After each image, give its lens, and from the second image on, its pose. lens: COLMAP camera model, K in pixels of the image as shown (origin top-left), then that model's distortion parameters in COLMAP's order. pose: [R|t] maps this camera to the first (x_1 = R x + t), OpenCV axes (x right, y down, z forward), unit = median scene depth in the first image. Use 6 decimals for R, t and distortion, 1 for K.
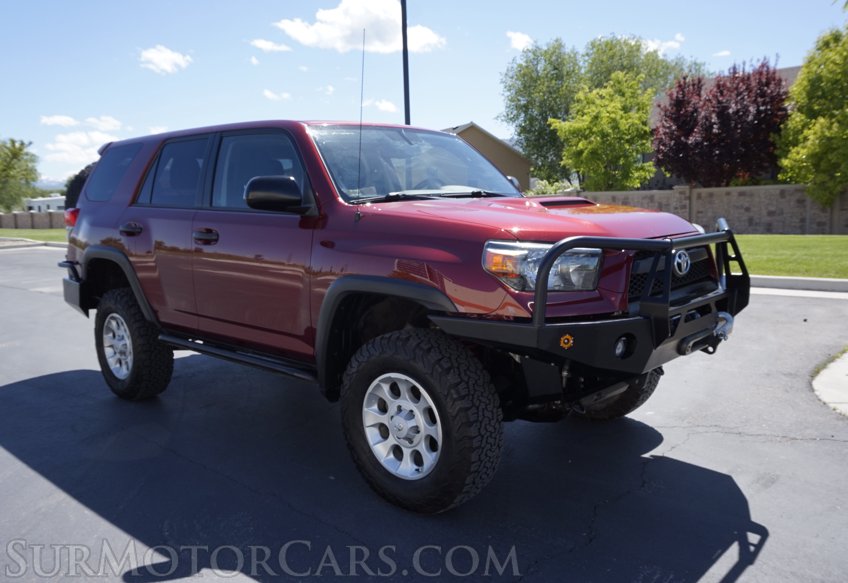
lens RADIAL K [[655.5, 0, 425.4], [0, 655.5, 290.4], [0, 0, 1]] dist [-0.000313, -0.002516]
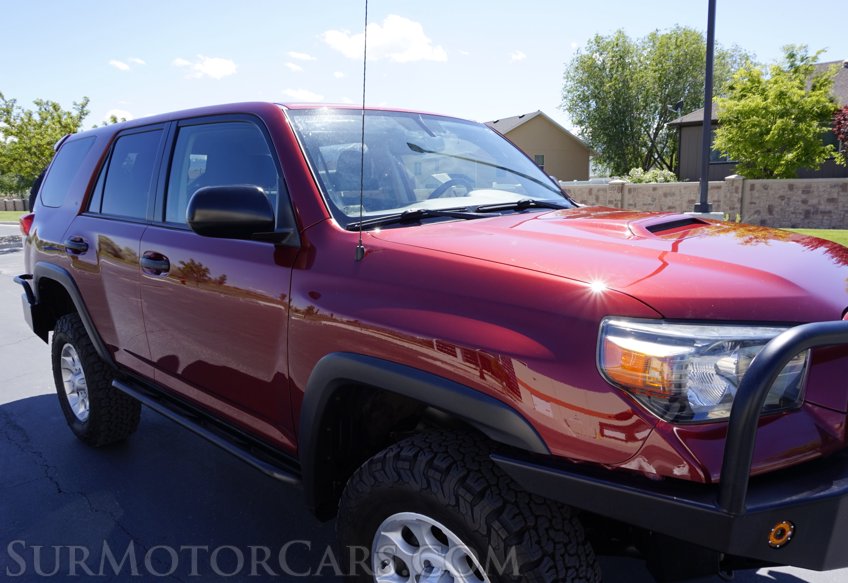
lens RADIAL K [[568.7, 0, 419.0], [0, 568.7, 296.4], [0, 0, 1]] dist [0.002341, 0.007522]
pose [[0.999986, -0.003519, -0.003856, -0.037770], [0.003727, 0.998462, 0.055324, -0.084444], [0.003655, -0.055338, 0.998461, 0.380209]]
